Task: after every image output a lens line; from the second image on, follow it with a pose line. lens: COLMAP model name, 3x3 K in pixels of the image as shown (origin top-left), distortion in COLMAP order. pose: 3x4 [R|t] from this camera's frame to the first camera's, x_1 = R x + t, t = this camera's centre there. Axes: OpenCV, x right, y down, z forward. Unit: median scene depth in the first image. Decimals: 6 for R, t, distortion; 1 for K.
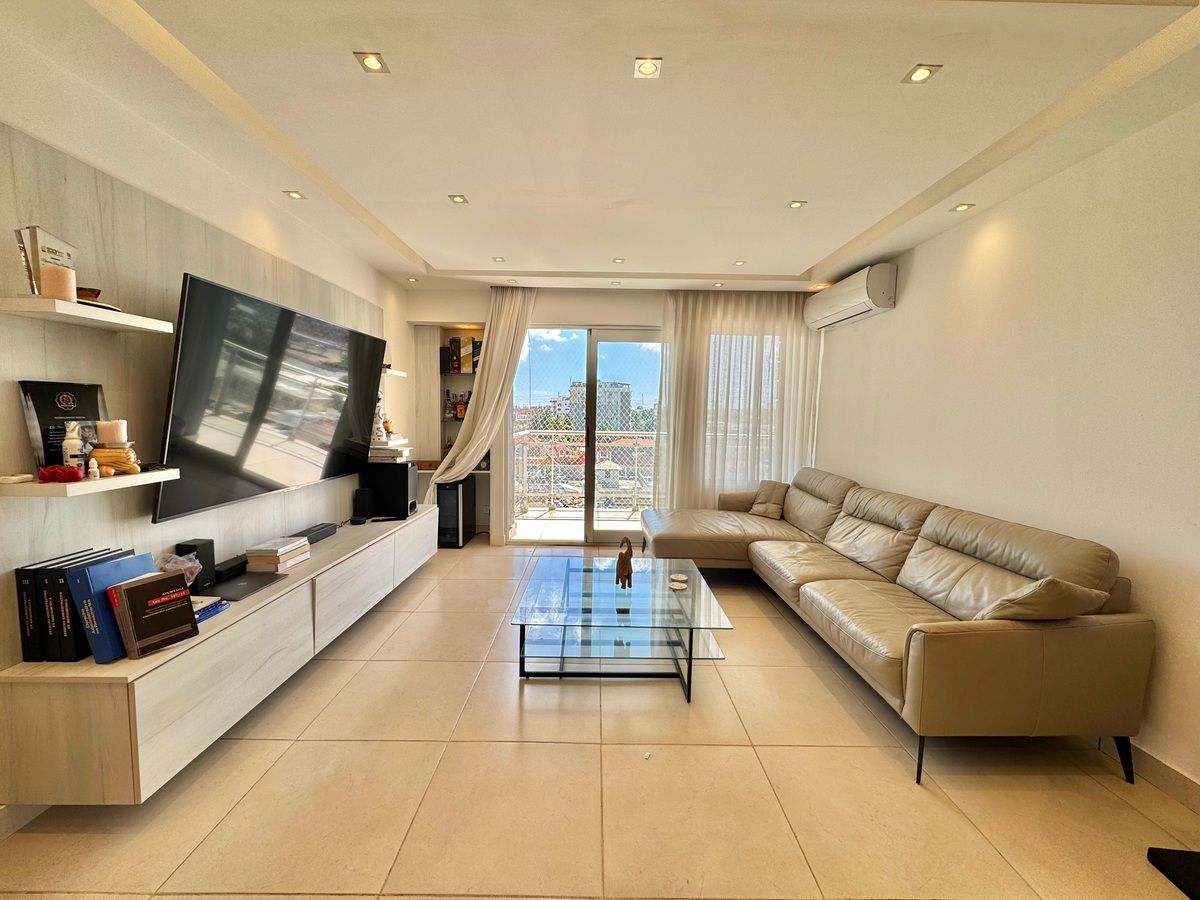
lens RADIAL K [[478.6, 0, 603.8], [0, 478.6, 444.3], [0, 0, 1]] dist [-0.001465, -0.000623]
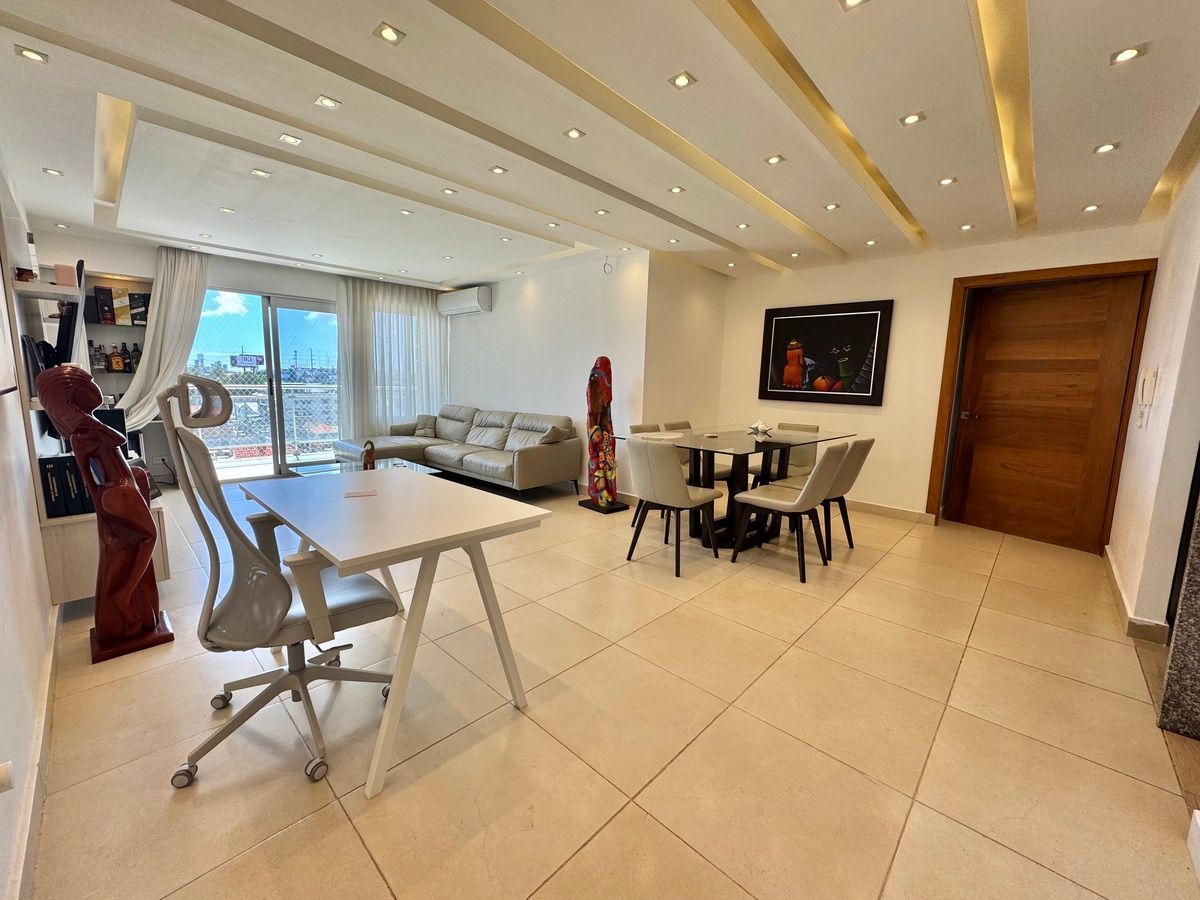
lens RADIAL K [[478.6, 0, 608.5], [0, 478.6, 455.6], [0, 0, 1]] dist [-0.001465, -0.000623]
pose [[0.685296, -0.114449, 0.719215, -0.376382], [0.039431, 0.991957, 0.120280, 0.048260], [-0.727196, -0.054069, 0.684297, -0.494923]]
